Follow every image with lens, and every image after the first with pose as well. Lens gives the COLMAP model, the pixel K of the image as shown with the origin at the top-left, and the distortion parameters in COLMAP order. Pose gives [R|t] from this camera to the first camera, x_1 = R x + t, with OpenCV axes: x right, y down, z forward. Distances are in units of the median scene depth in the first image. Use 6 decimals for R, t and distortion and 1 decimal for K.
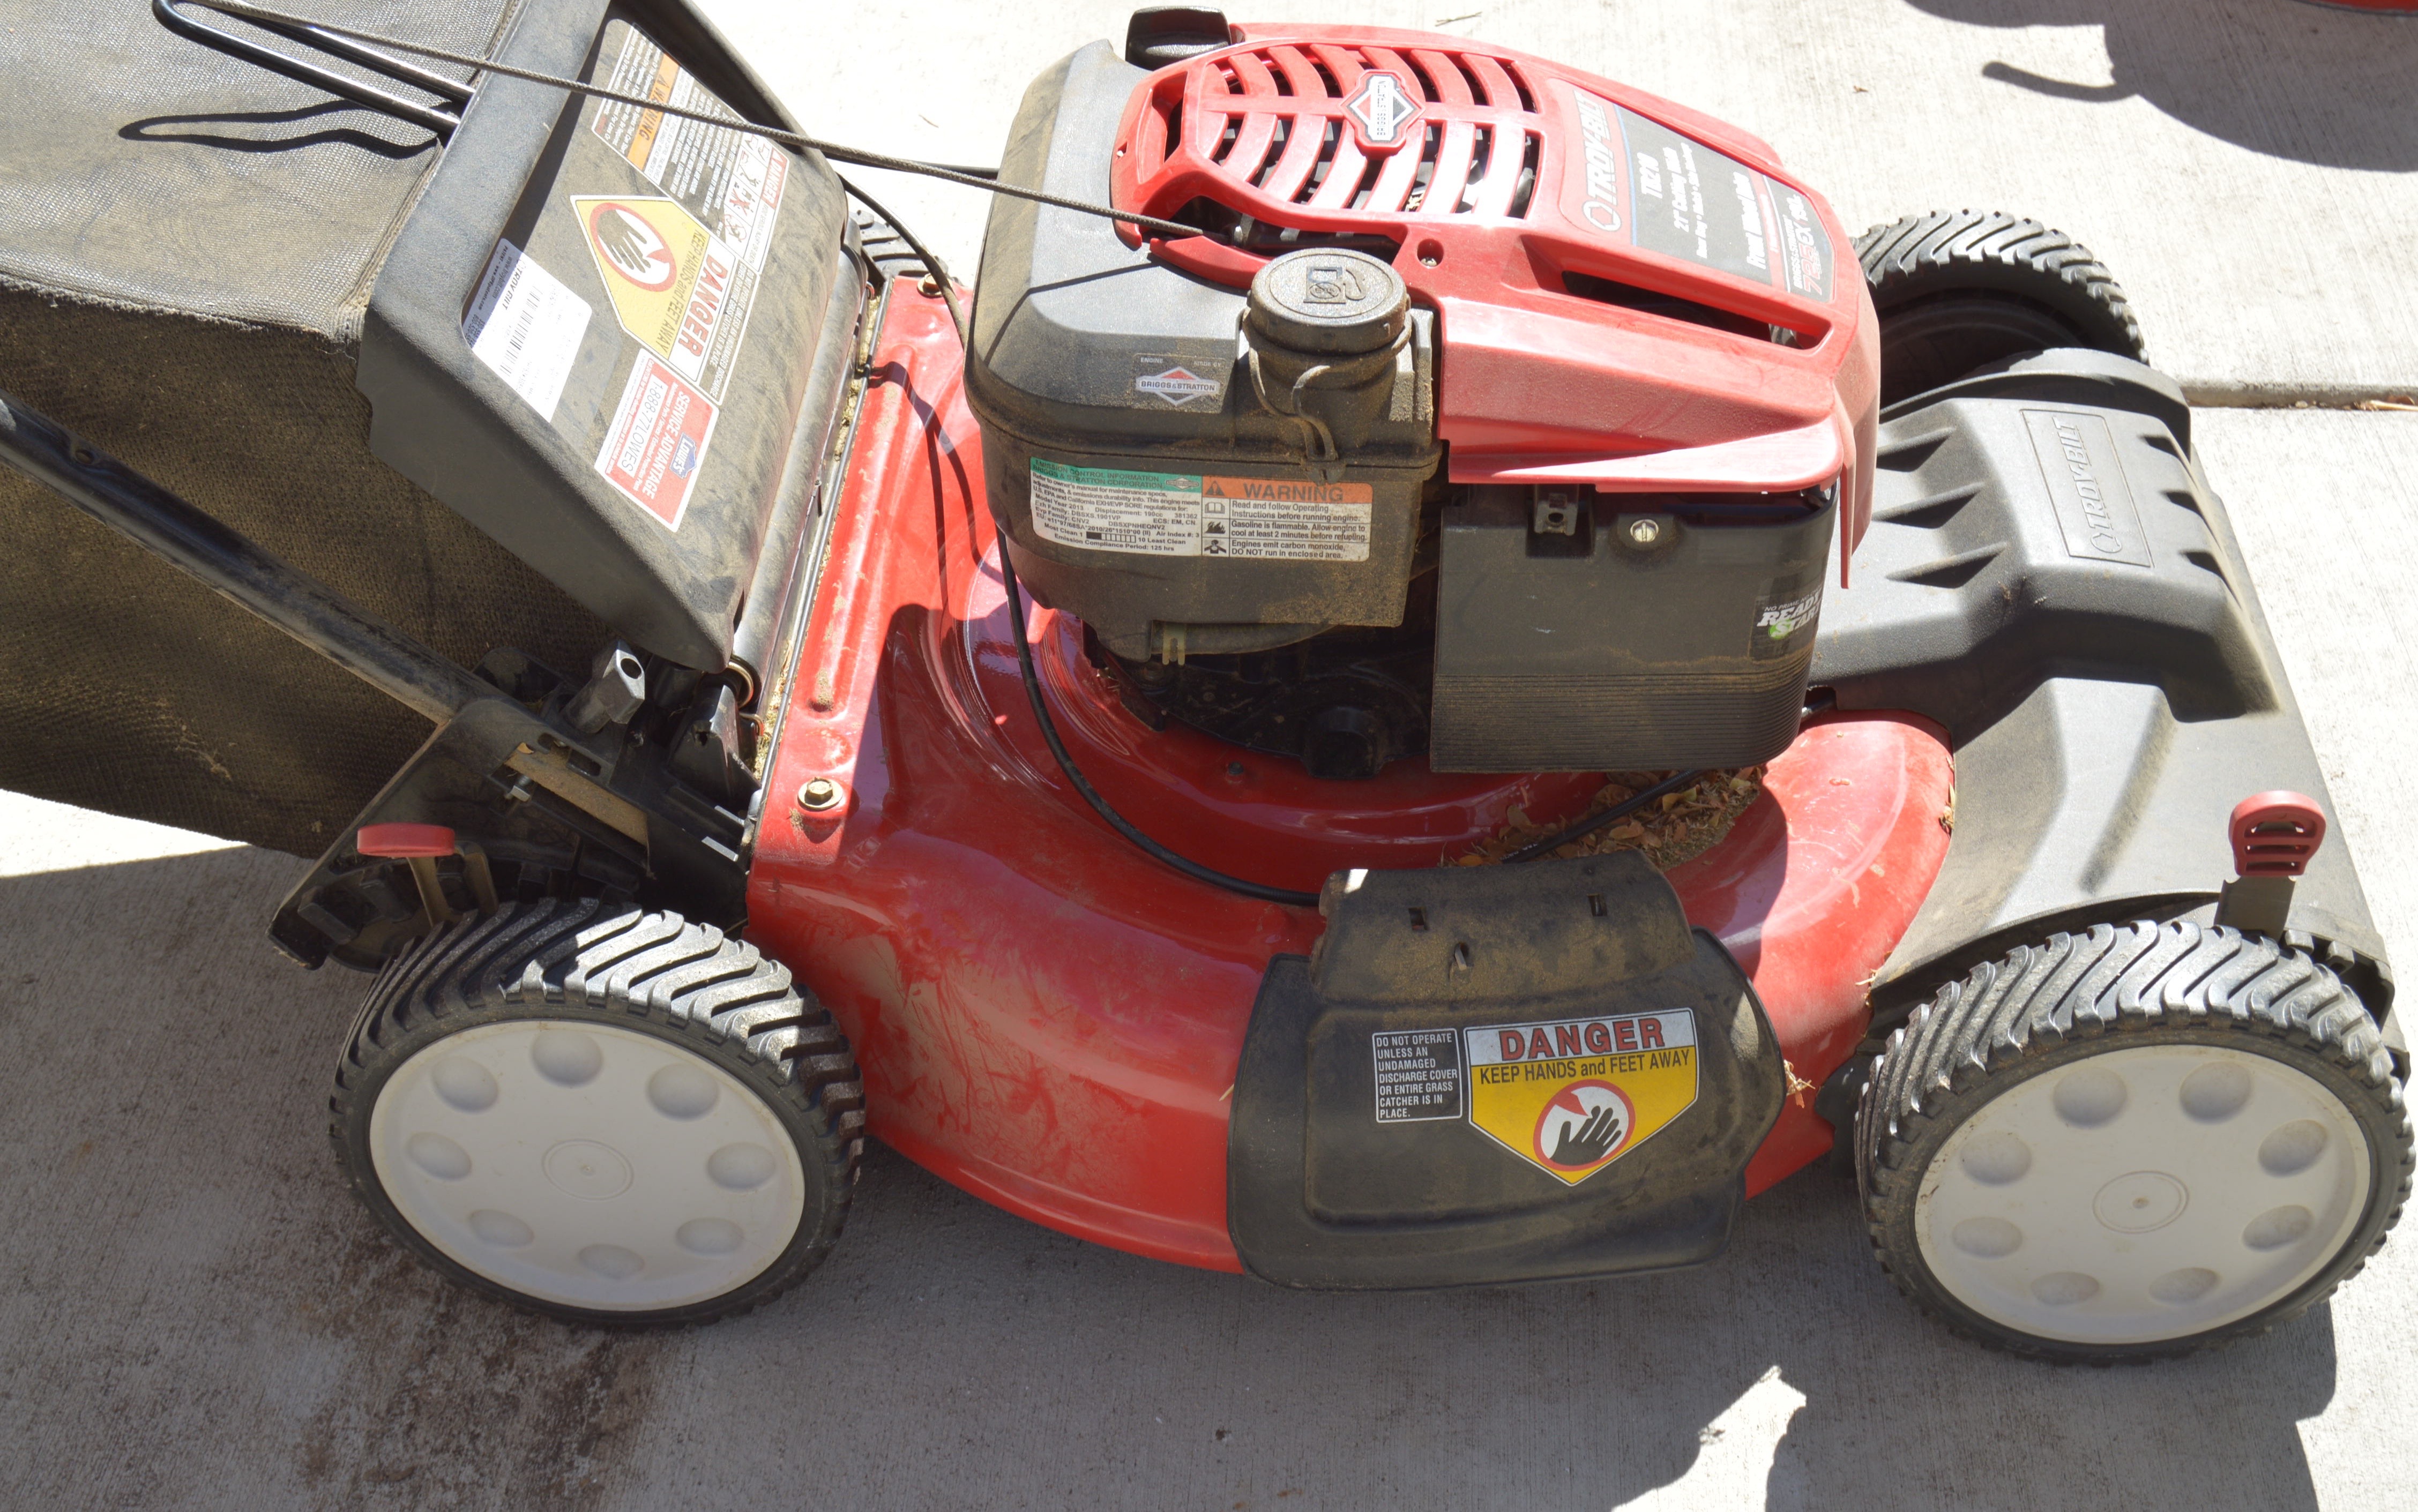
lens RADIAL K [[2988.6, 0, 1204.6], [0, 2988.6, 695.4], [0, 0, 1]] dist [-0.069359, -0.000314]
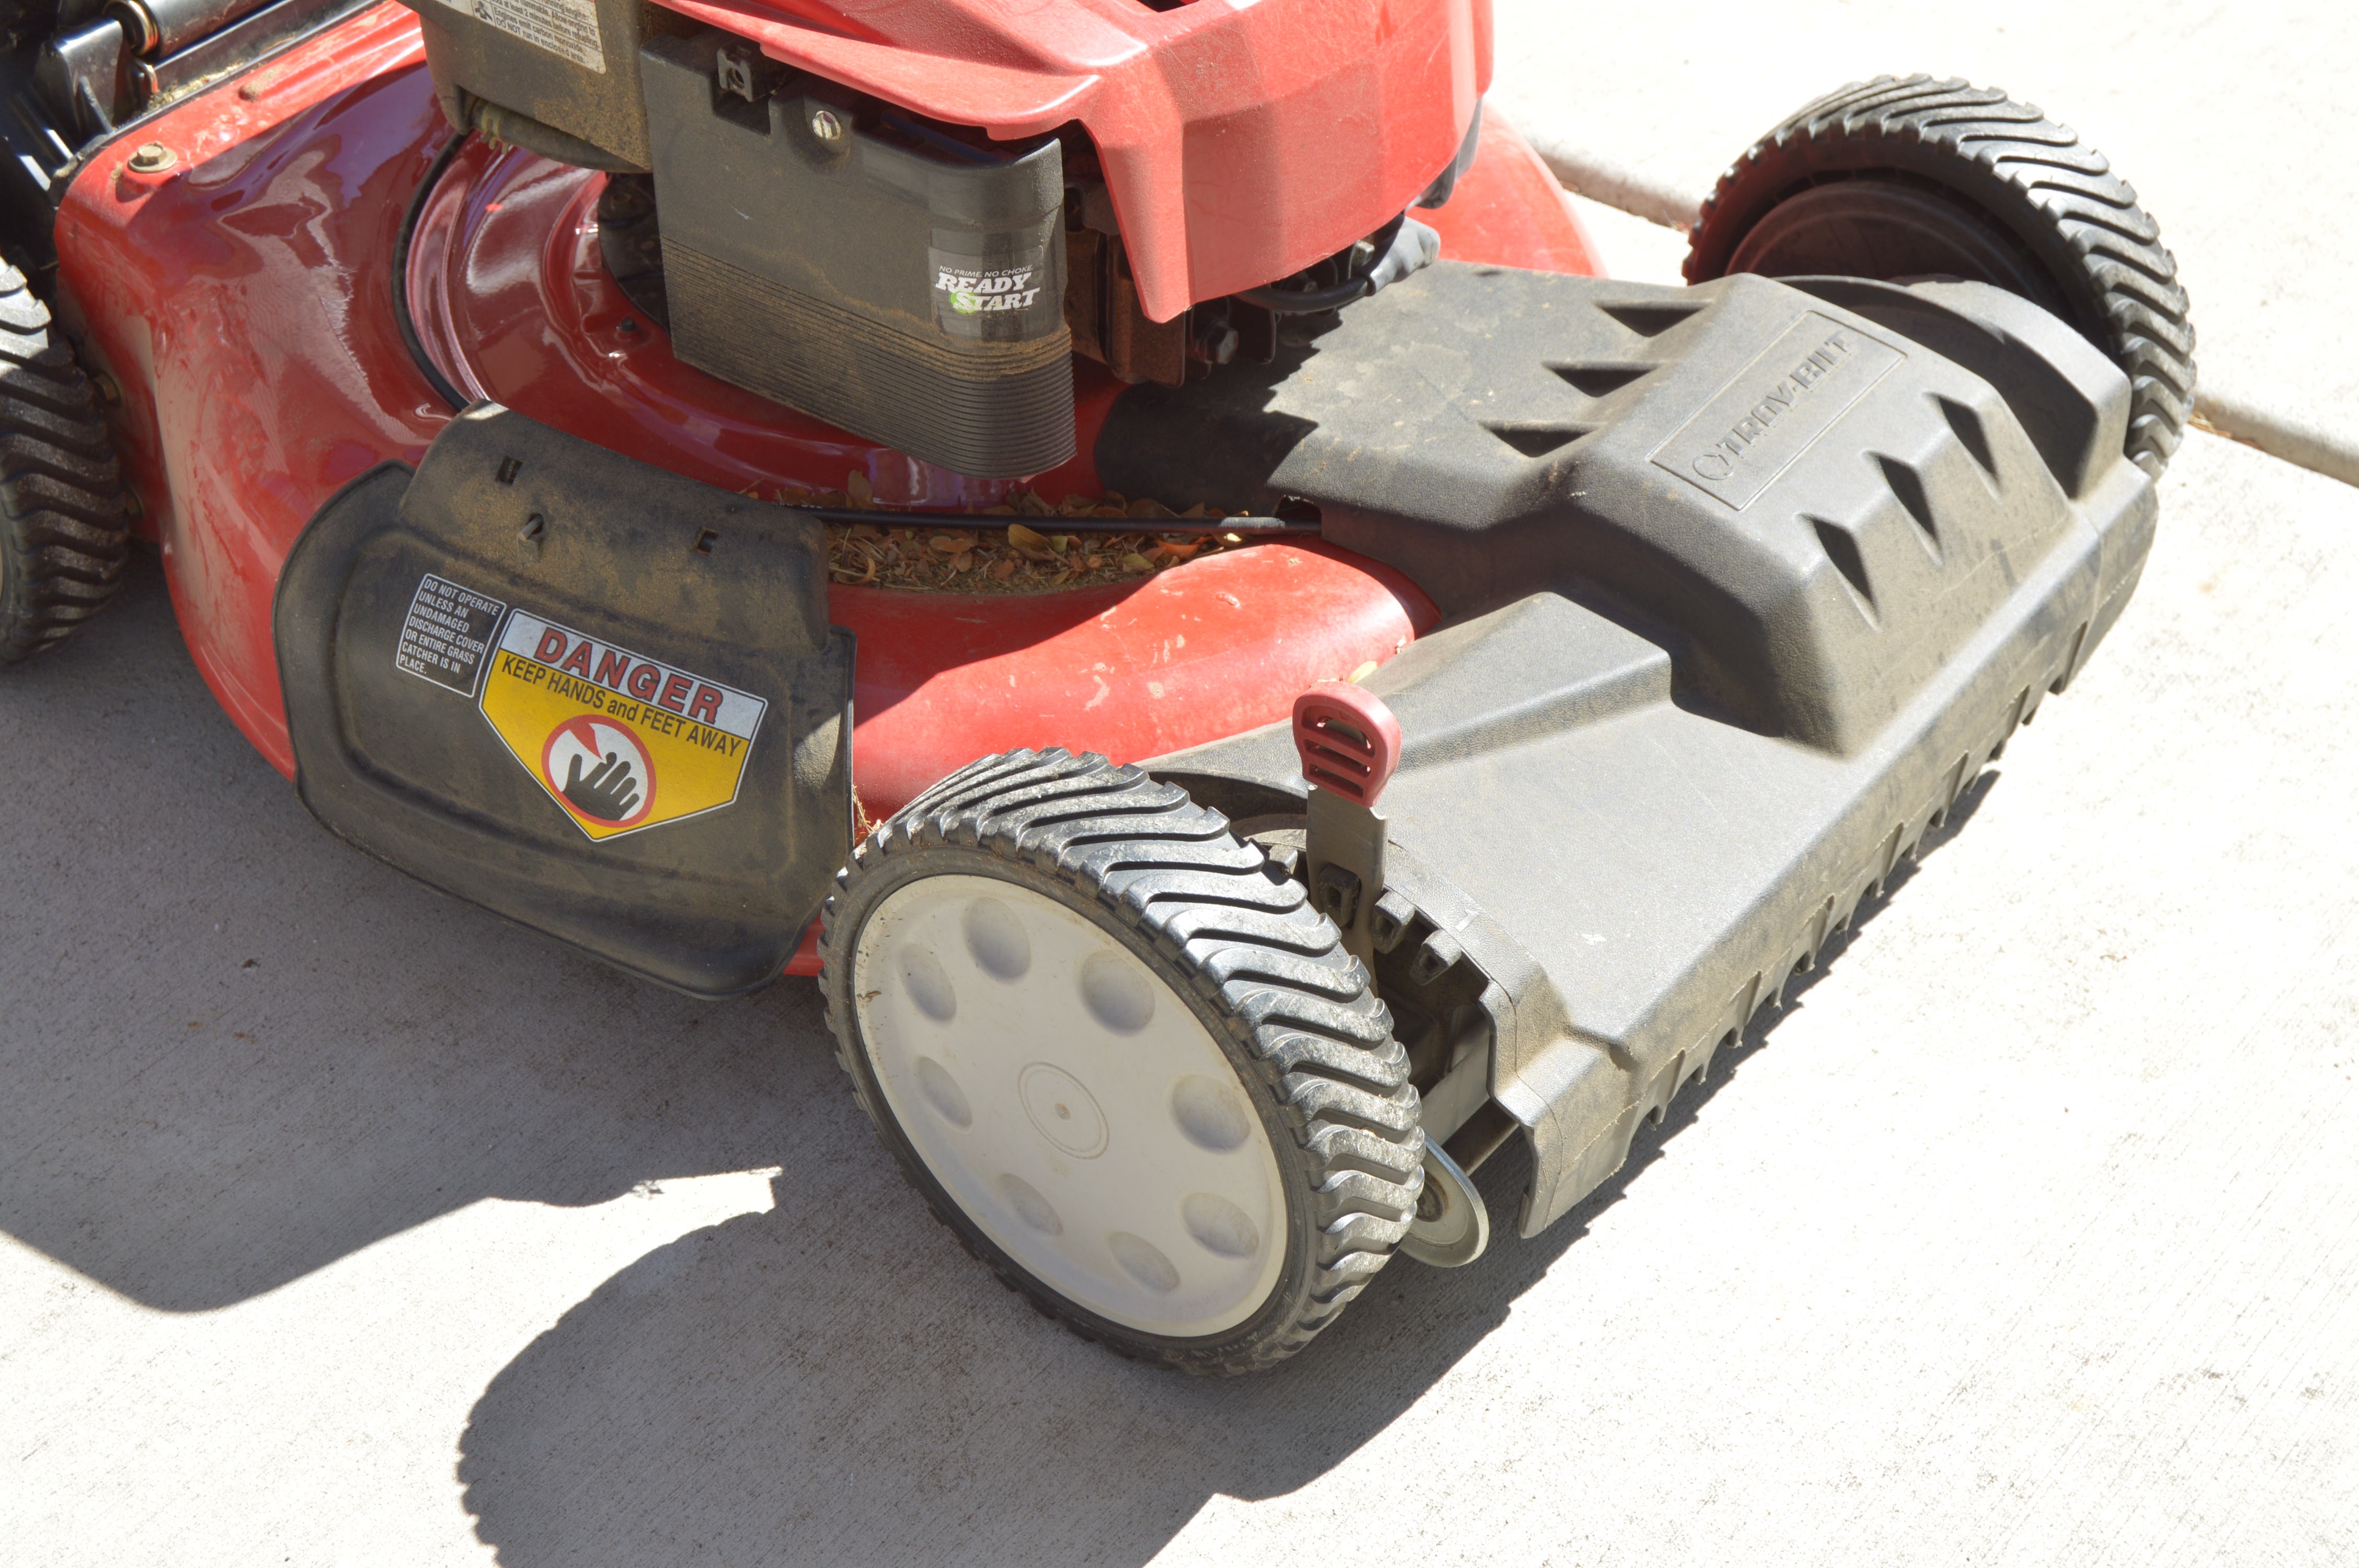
lens RADIAL K [[3897.4, 0, 1179.5], [0, 3897.4, 784.0], [0, 0, 1]] dist [-0.062731, -0.062326]
pose [[0.820058, 0.377309, -0.430282, 0.756311], [-0.371557, 0.922886, 0.101130, -0.030006], [0.435259, 0.076942, 0.897012, 0.052878]]
